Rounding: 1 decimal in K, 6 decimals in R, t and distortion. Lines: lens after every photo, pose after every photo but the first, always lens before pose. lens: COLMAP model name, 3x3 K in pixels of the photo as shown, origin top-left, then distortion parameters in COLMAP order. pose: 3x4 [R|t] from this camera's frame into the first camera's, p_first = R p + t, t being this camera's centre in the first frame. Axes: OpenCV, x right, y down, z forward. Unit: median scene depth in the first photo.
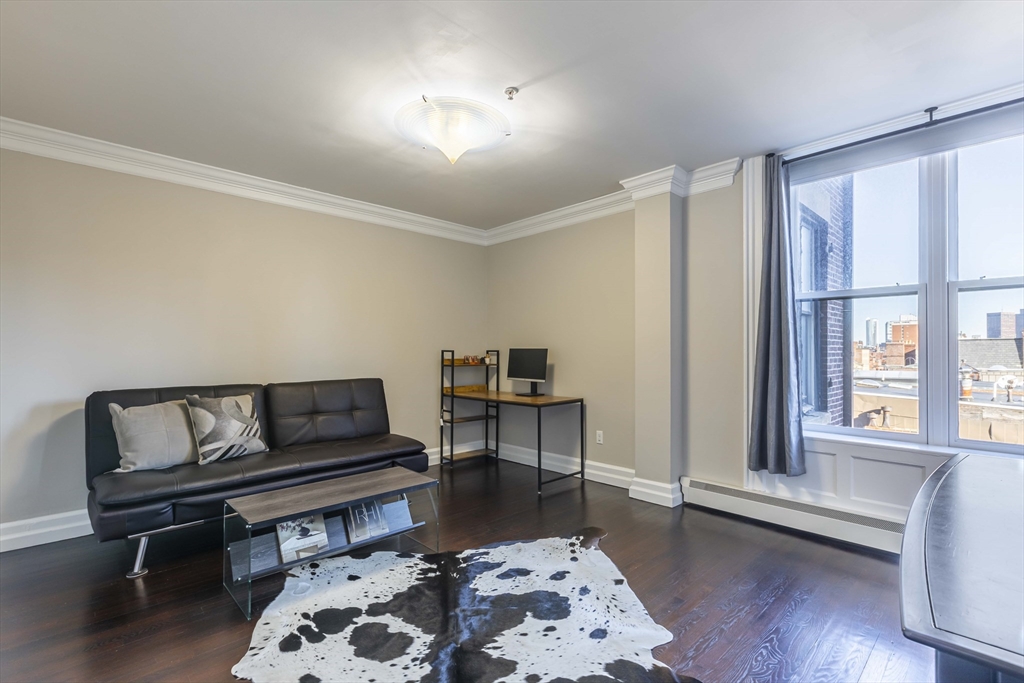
lens RADIAL K [[478.3, 0, 528.0], [0, 478.3, 348.5], [0, 0, 1]] dist [0.005034, 0.000203]
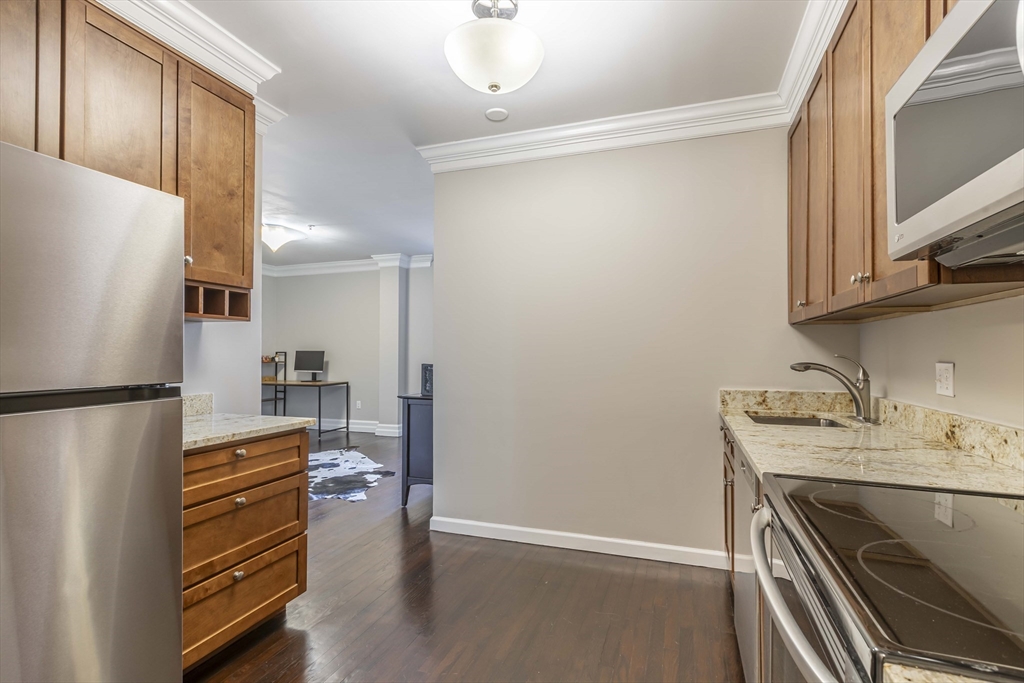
lens RADIAL K [[478.3, 0, 528.0], [0, 478.3, 348.5], [0, 0, 1]] dist [0.005034, 0.000203]
pose [[0.893021, 0.007367, 0.449954, -0.094822], [-0.004773, 0.999965, -0.006899, 0.000354], [-0.449989, 0.004013, 0.893025, -0.962242]]
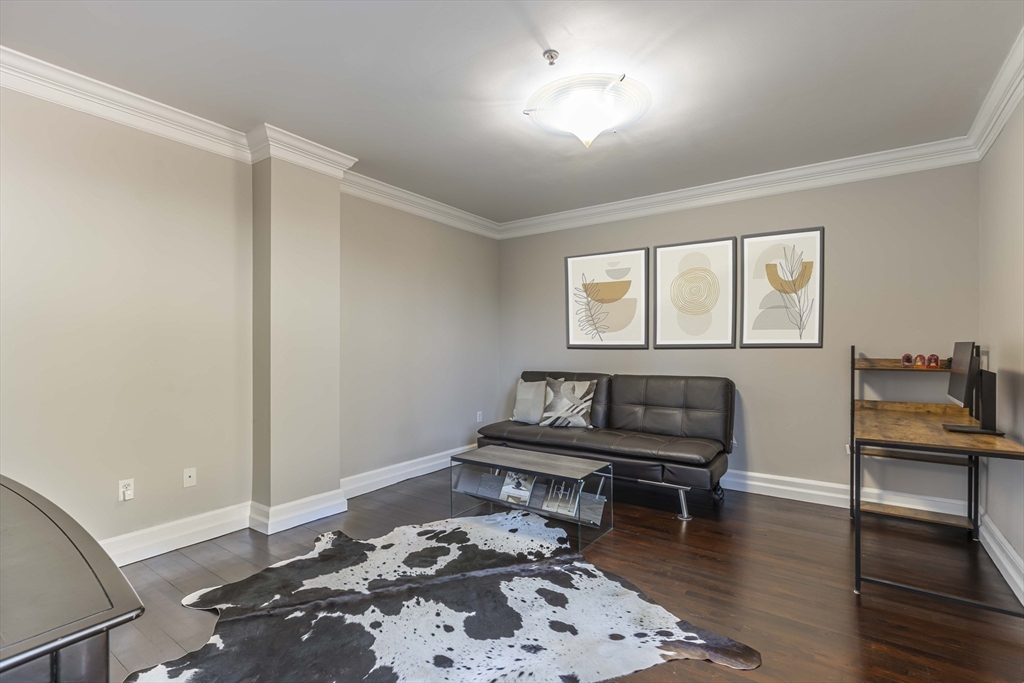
lens RADIAL K [[472.6, 0, 496.2], [0, 472.6, 350.0], [0, 0, 1]] dist [0.000528, -0.000377]
pose [[0.150720, 0.005480, -0.988561, 0.628472], [0.003928, 0.999973, 0.006142, 0.005392], [0.988569, -0.004808, 0.150695, 0.590126]]
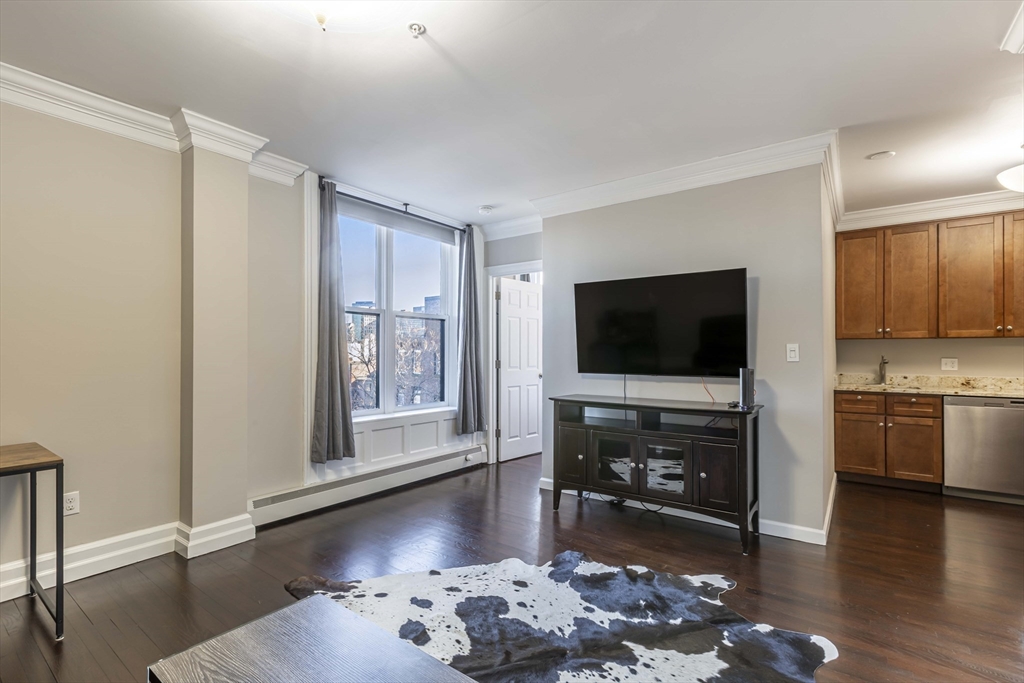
lens RADIAL K [[472.6, 0, 496.2], [0, 472.6, 350.0], [0, 0, 1]] dist [0.000528, -0.000377]
pose [[-0.132851, 0.003912, 0.991128, -0.641077], [-0.005417, 0.999974, -0.004673, -0.000361], [-0.991121, -0.005990, -0.132826, 0.747944]]
